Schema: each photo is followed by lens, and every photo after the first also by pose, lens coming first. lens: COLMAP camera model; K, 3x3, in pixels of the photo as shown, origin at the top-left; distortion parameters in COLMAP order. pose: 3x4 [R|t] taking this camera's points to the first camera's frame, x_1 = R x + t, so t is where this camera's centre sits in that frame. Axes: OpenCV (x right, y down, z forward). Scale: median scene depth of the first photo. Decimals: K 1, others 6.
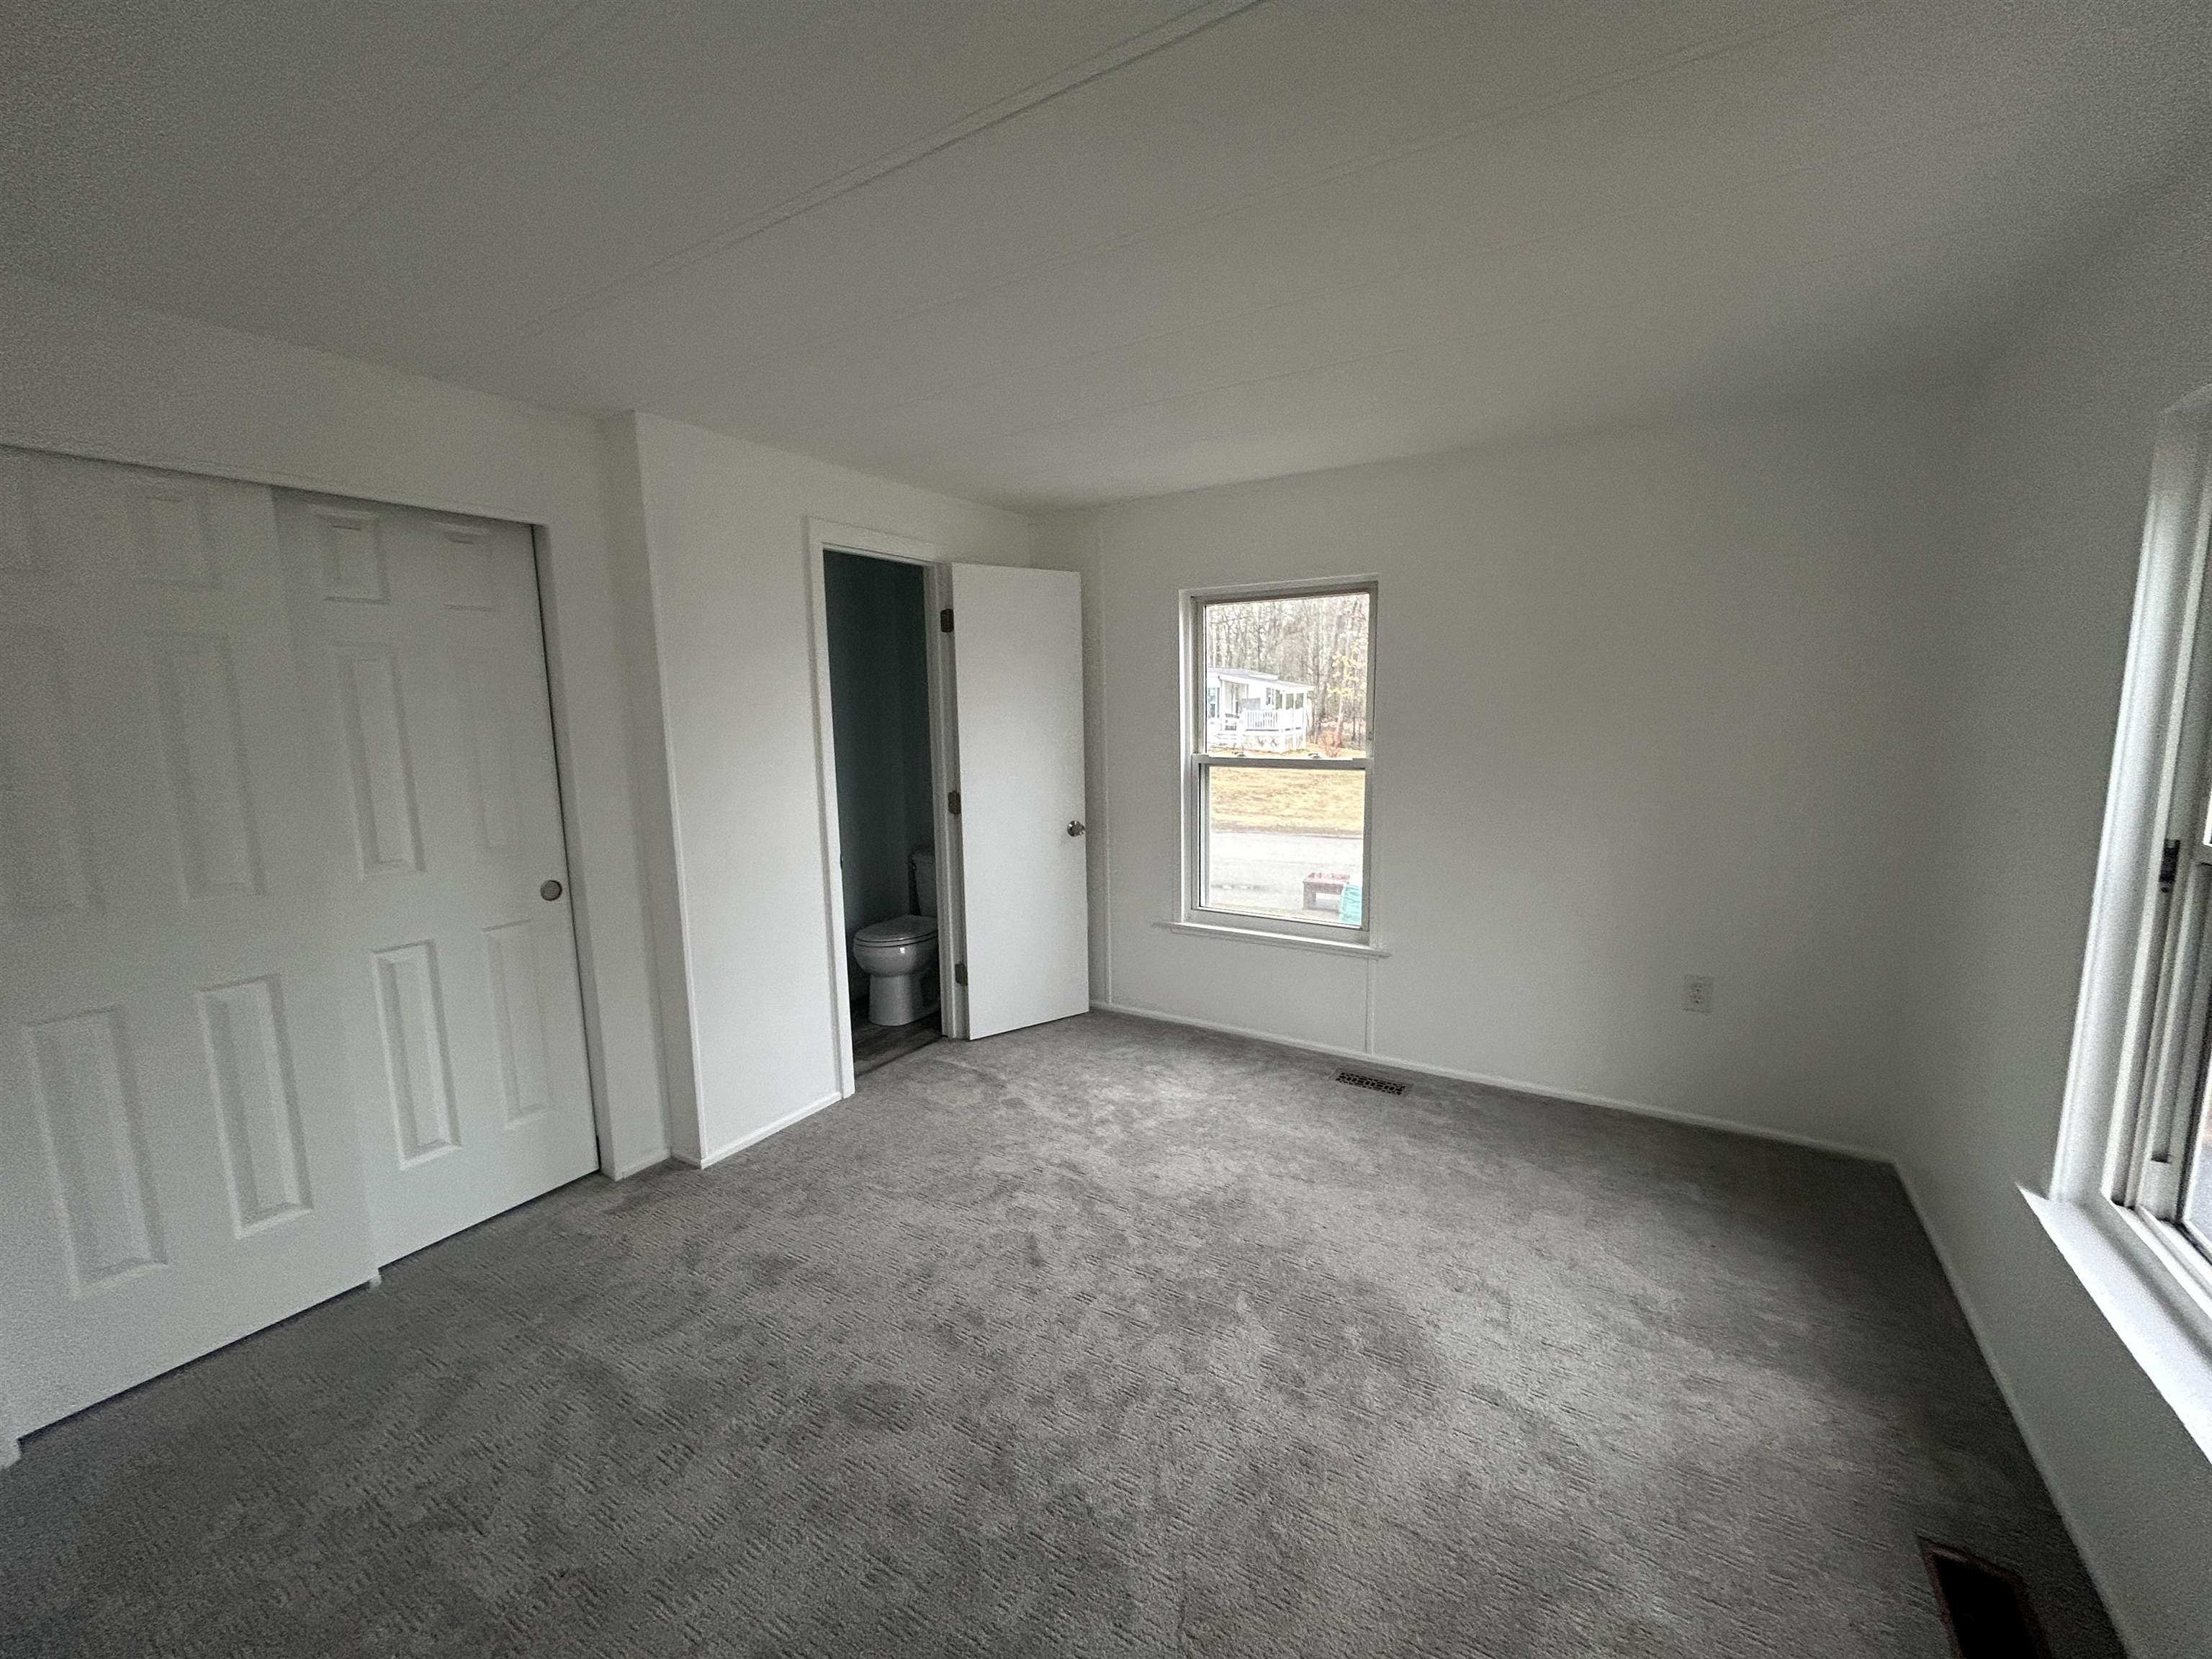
lens RADIAL K [[895.3, 0, 1099.2], [0, 895.3, 826.5], [0, 0, 1]] dist [0.000954, 0.001055]
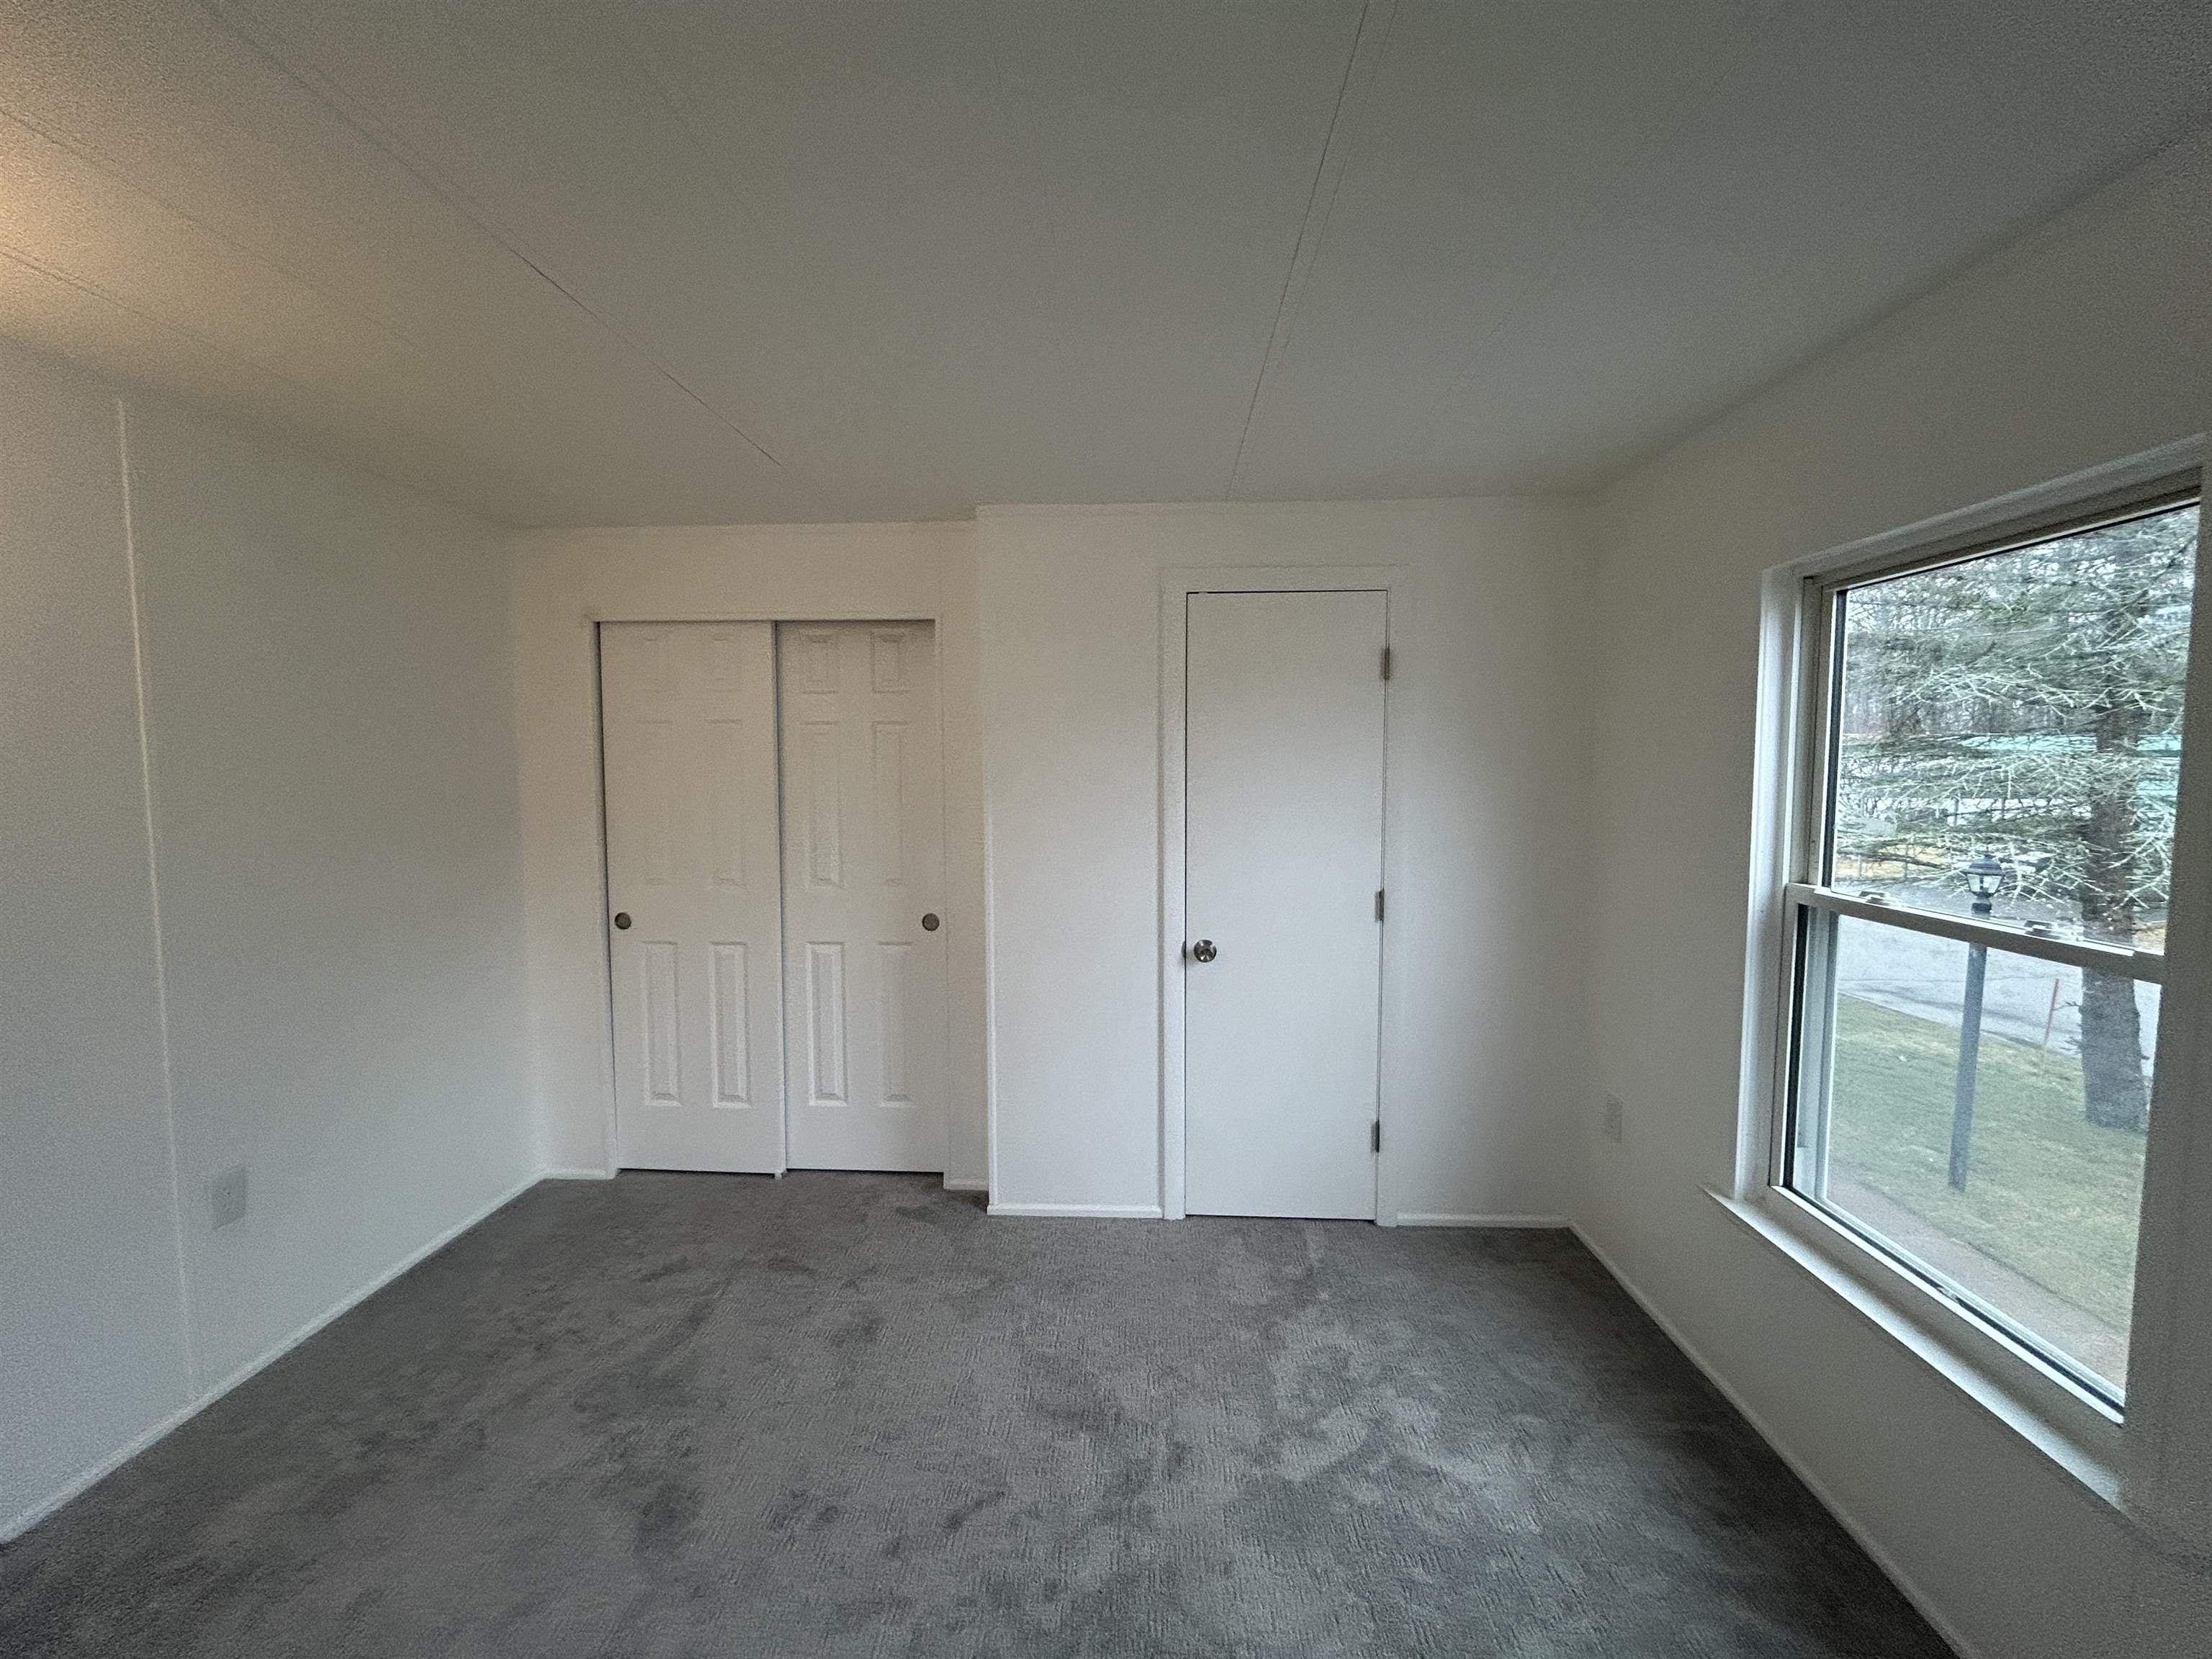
lens RADIAL K [[895.3, 0, 1099.2], [0, 895.3, 826.5], [0, 0, 1]] dist [0.000954, 0.001055]
pose [[0.482404, 0.080089, -0.872280, 0.519375], [-0.128657, 0.991490, 0.019882, -0.106676], [0.866449, 0.102634, 0.488603, 0.592994]]
